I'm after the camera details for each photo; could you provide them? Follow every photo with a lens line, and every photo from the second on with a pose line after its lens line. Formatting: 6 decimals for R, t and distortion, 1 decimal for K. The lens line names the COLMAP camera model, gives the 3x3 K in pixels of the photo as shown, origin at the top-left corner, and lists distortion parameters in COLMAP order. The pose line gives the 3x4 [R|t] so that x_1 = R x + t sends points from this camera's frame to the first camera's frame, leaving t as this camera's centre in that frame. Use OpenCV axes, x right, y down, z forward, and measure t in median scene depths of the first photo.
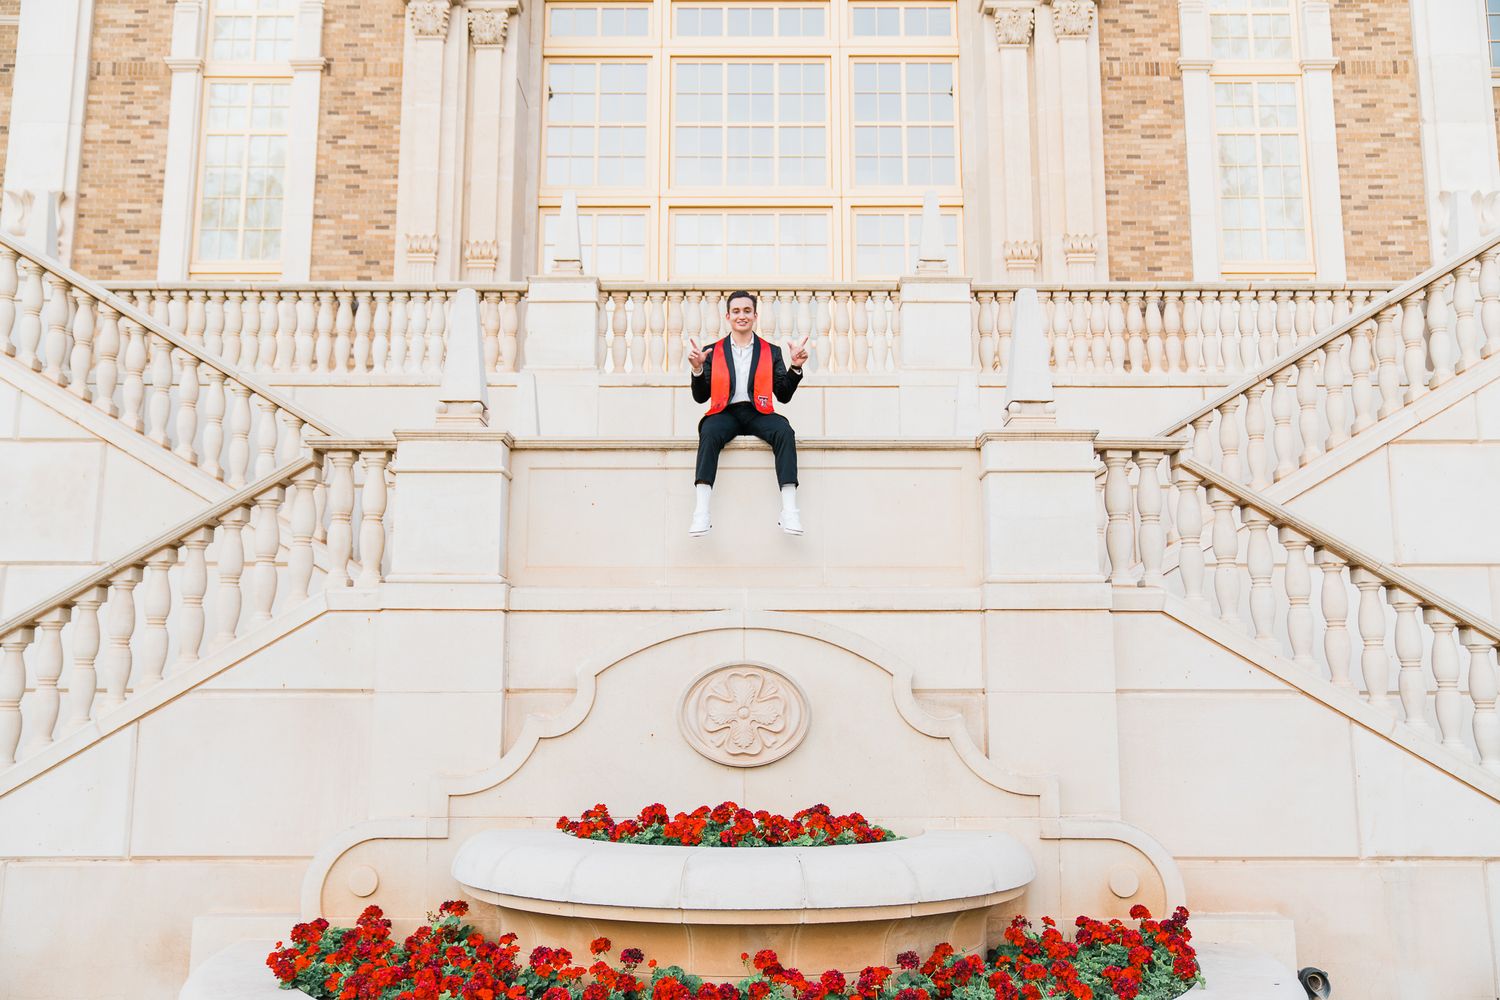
lens RADIAL K [[1338.3, 0, 749.4], [0, 1338.3, 503.0], [0, 0, 1]] dist [-0.004319, -0.003329]
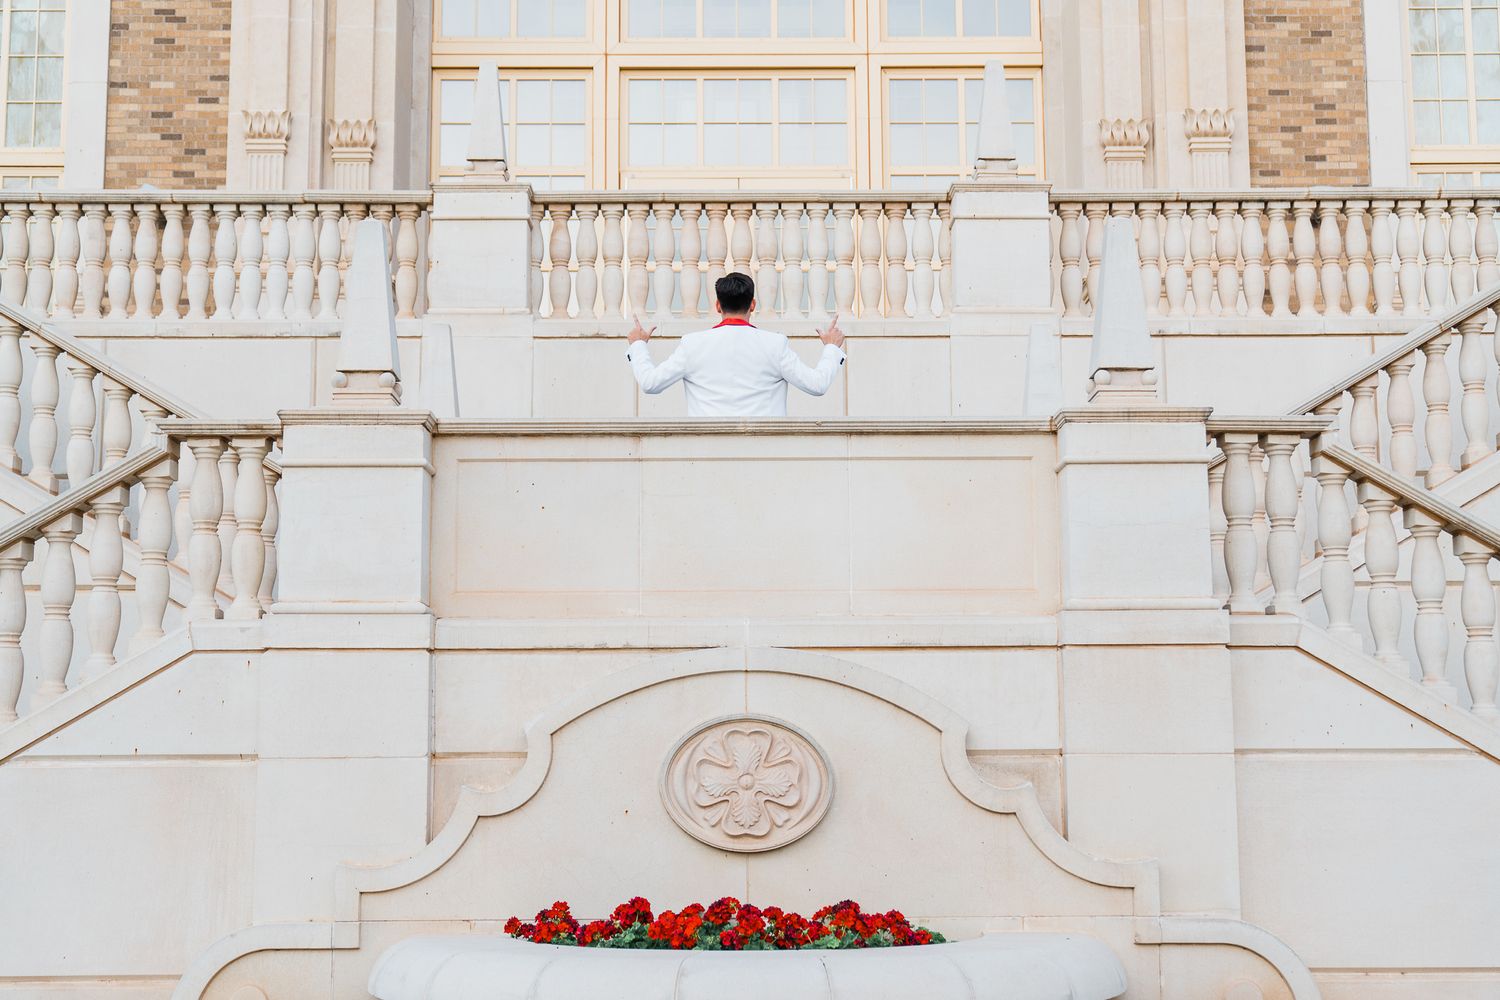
lens RADIAL K [[1990.9, 0, 746.4], [0, 1990.9, 503.0], [0, 0, 1]] dist [0.025435, 0.000000]
pose [[0.999959, -0.004306, 0.008019, -0.011424], [0.004246, 0.999962, 0.007559, -0.009700], [-0.008051, -0.007525, 0.999939, -0.121006]]
